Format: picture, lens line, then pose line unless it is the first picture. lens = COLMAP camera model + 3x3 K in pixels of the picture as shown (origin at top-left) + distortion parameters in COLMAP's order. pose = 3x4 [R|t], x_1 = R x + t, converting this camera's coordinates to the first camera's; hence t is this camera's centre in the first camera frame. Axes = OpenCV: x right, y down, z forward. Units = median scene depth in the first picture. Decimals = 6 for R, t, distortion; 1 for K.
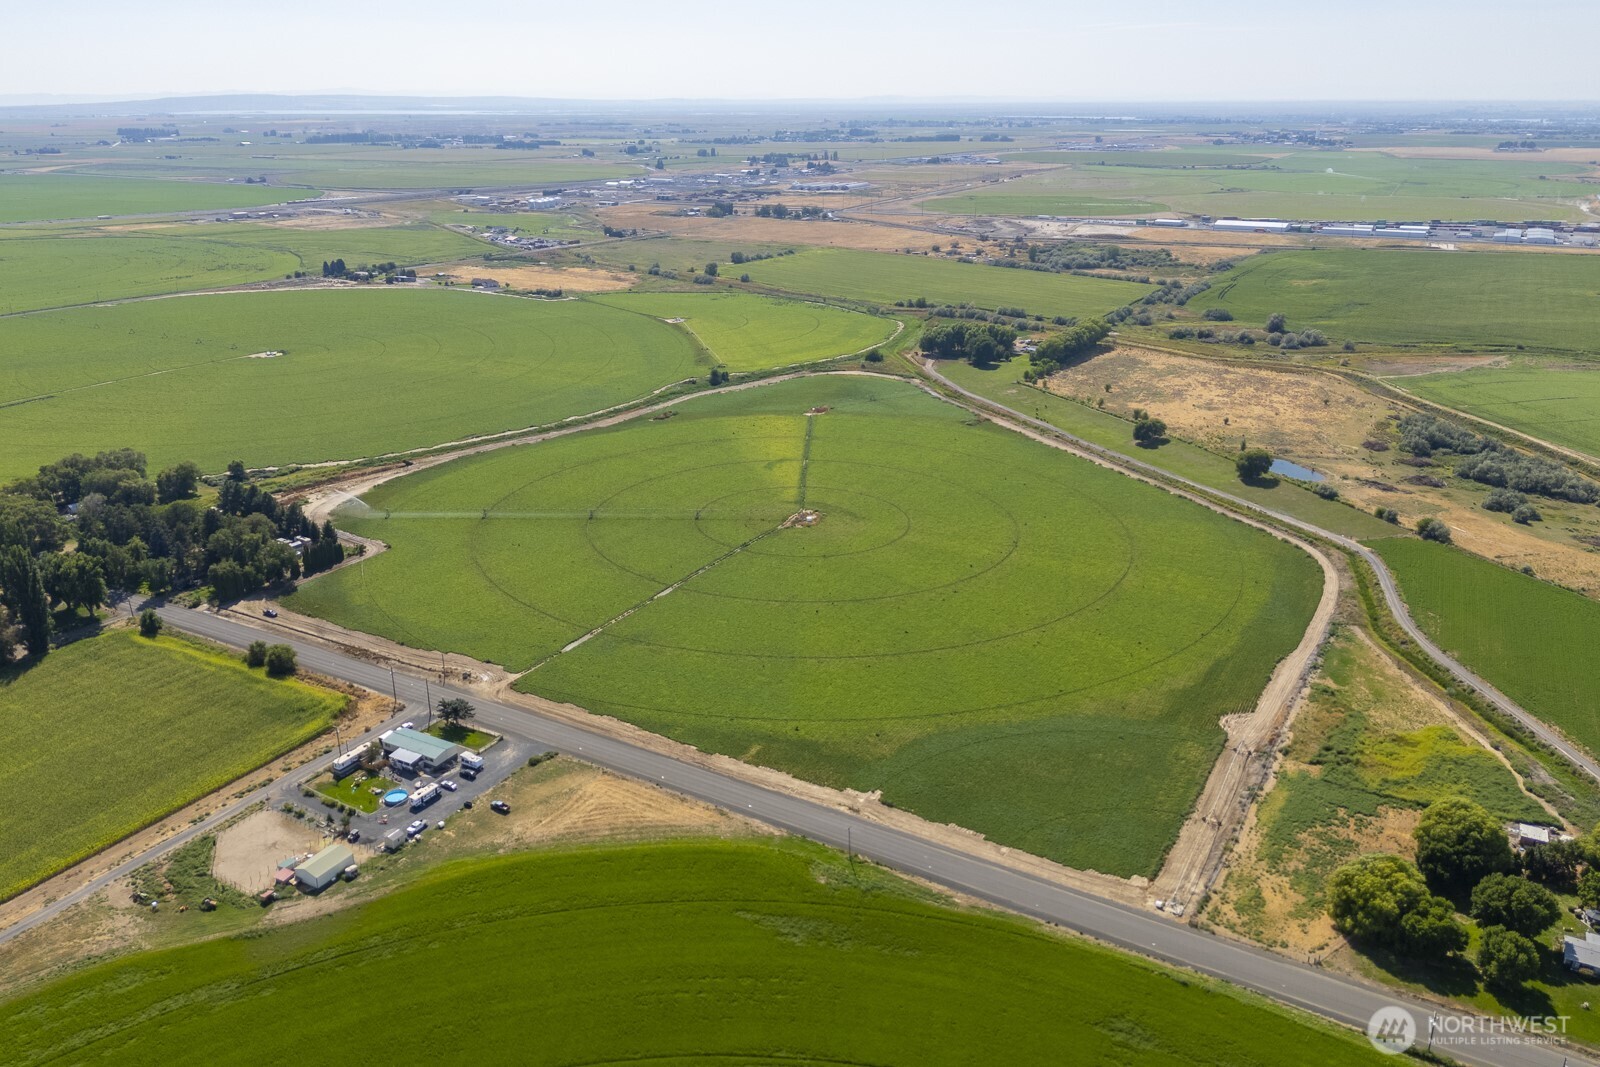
lens RADIAL K [[1198.0, 0, 791.4], [0, 1198.0, 532.2], [0, 0, 1]] dist [0.080644, -0.082104]
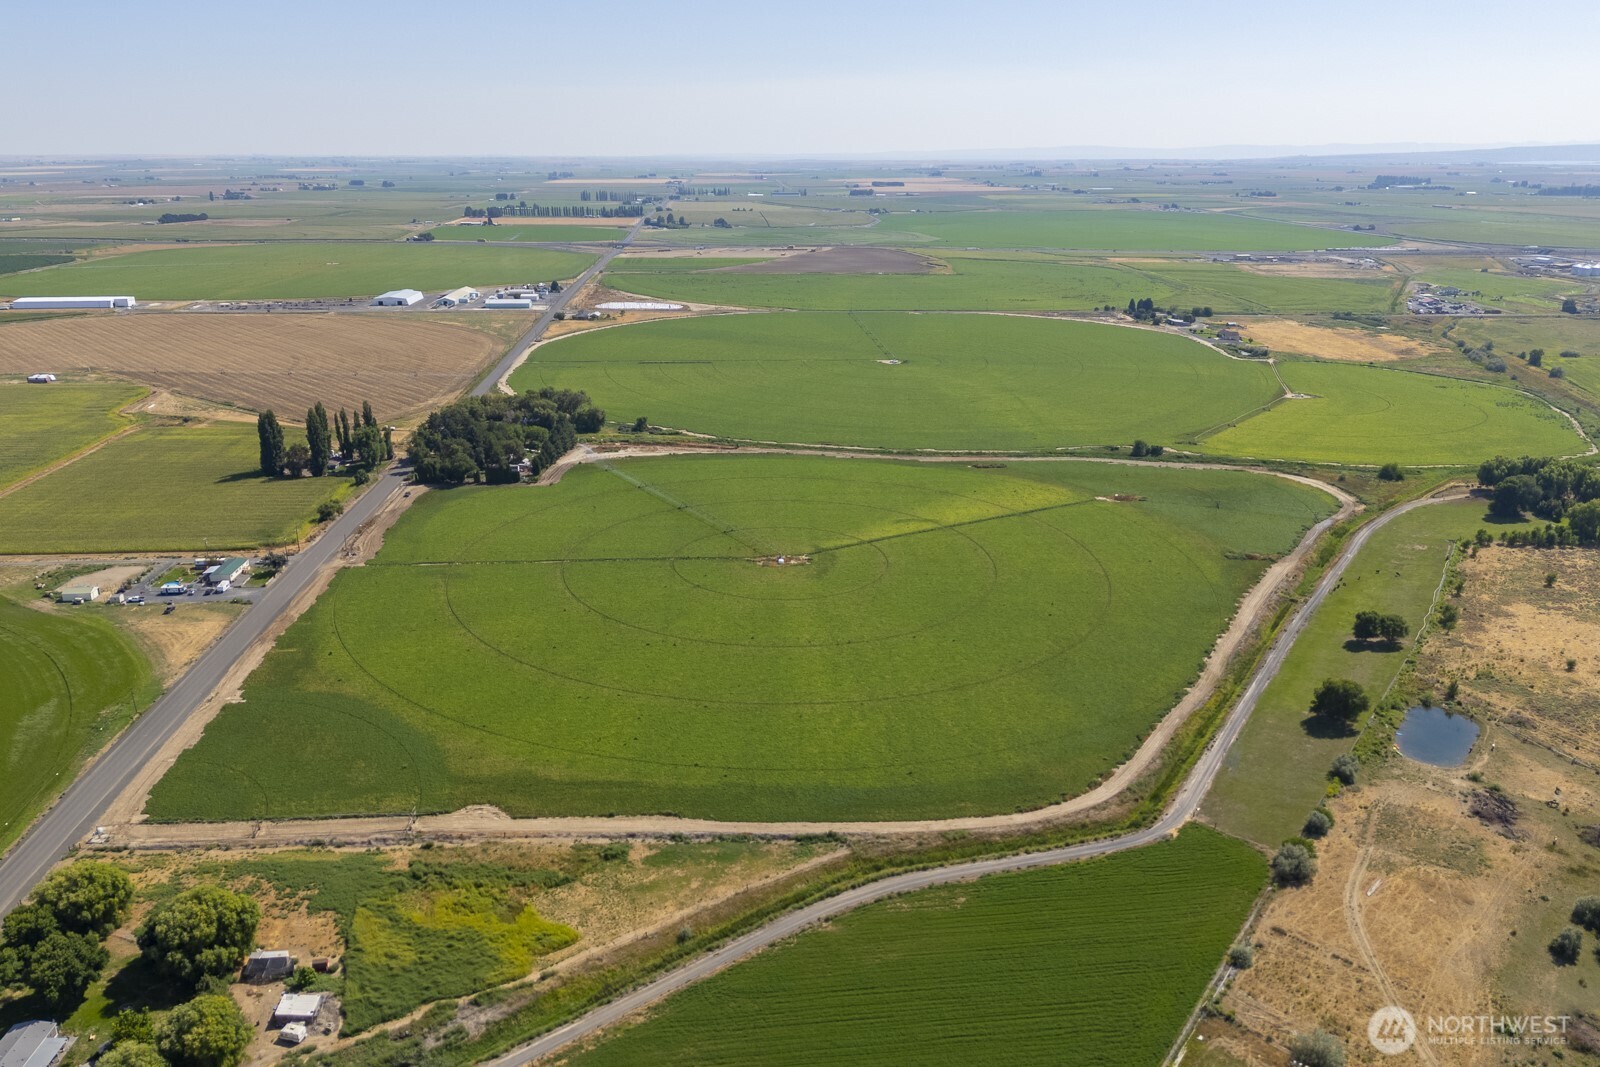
lens RADIAL K [[1190.3, 0, 804.2], [0, 1190.3, 534.8], [0, 0, 1]] dist [0.062448, -0.074278]
pose [[0.549976, 0.256522, -0.794810, 0.922965], [-0.281421, 0.952929, 0.112823, -0.170856], [0.786339, 0.161626, 0.596278, 0.485549]]
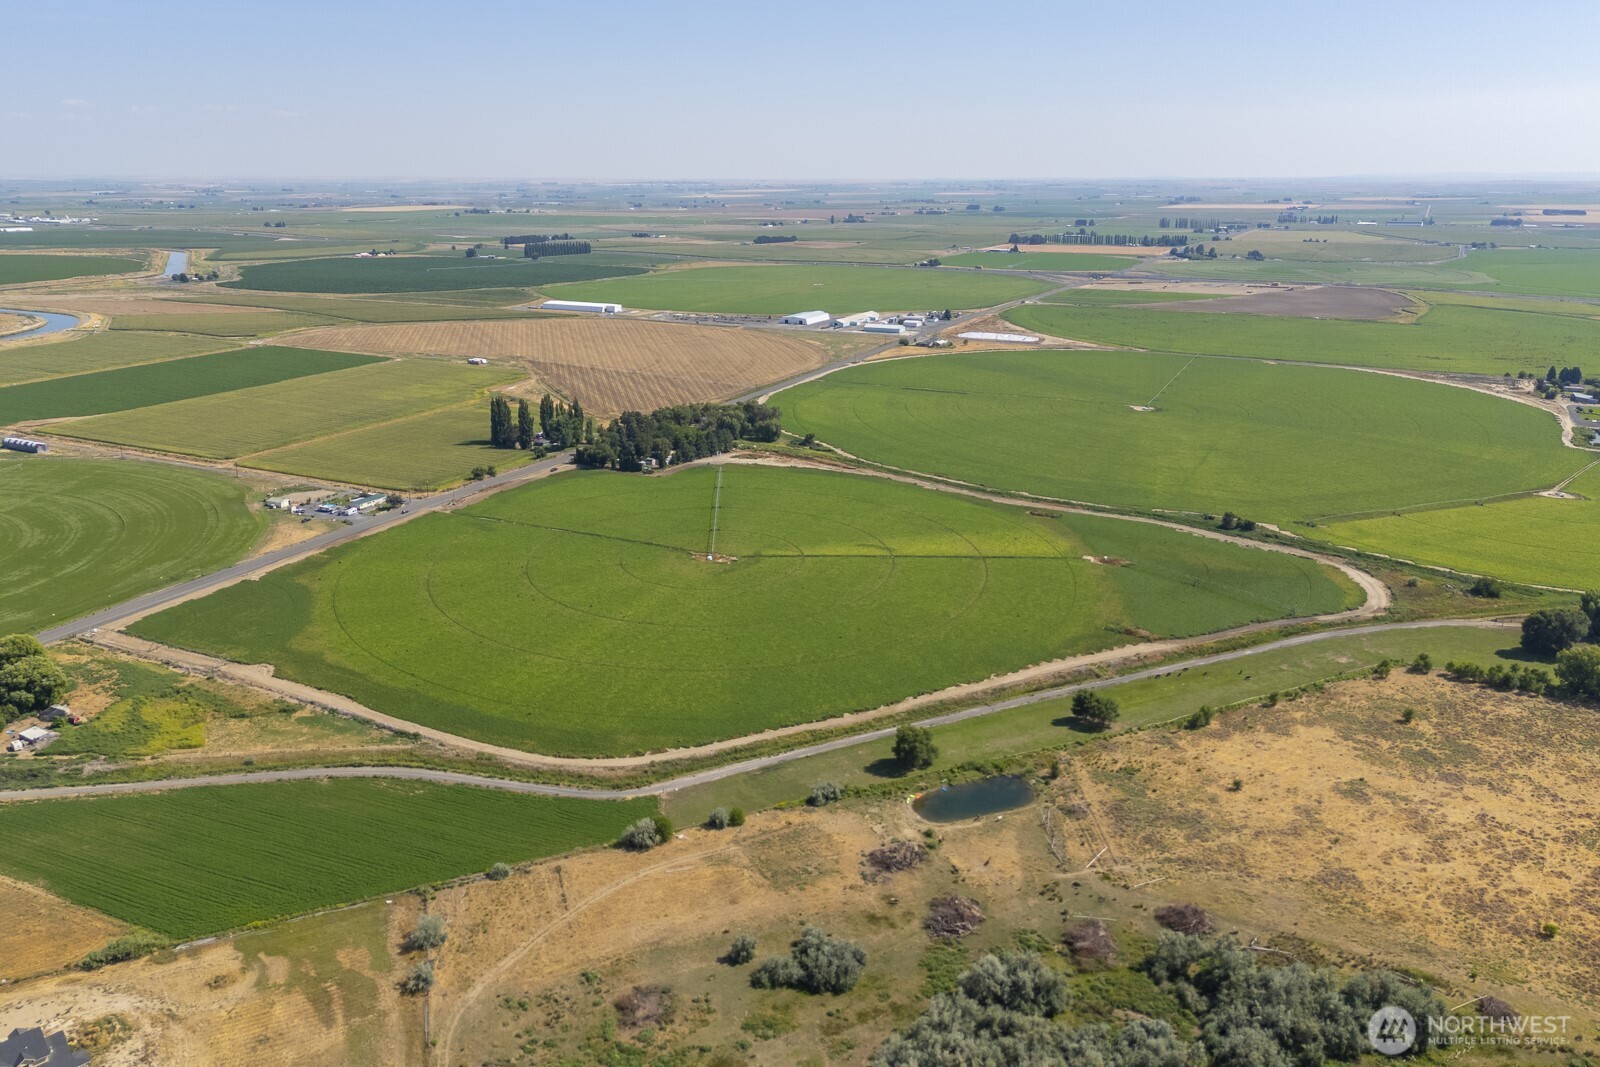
lens RADIAL K [[1198.0, 0, 791.4], [0, 1198.0, 532.2], [0, 0, 1]] dist [0.080644, -0.082104]
pose [[0.047252, 0.286814, -0.956820, 1.291230], [-0.336428, 0.906495, 0.255114, -0.411051], [0.940523, 0.309846, 0.139326, 1.038077]]
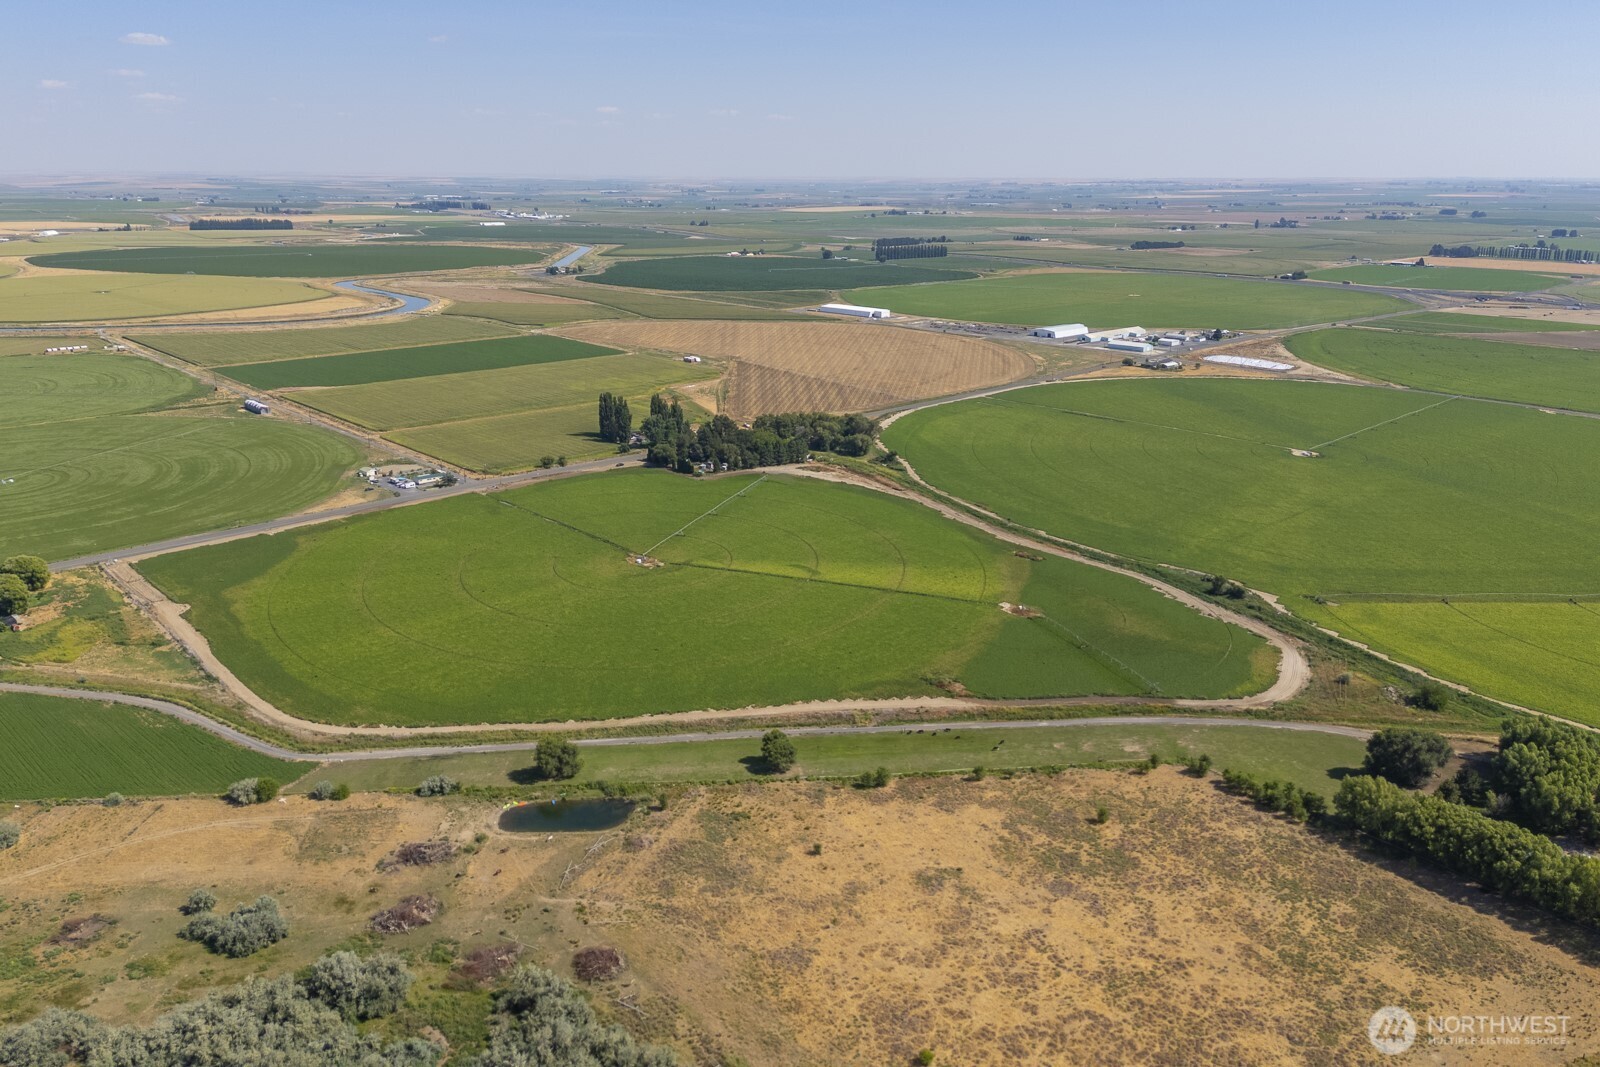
lens RADIAL K [[1188.9, 0, 815.3], [0, 1188.9, 603.1], [0, 0, 1]] dist [0.087512, -0.083135]
pose [[-0.301323, 0.322850, -0.897203, 1.205581], [-0.326211, 0.849255, 0.415153, -0.609368], [0.895986, 0.417773, -0.150583, 1.557180]]
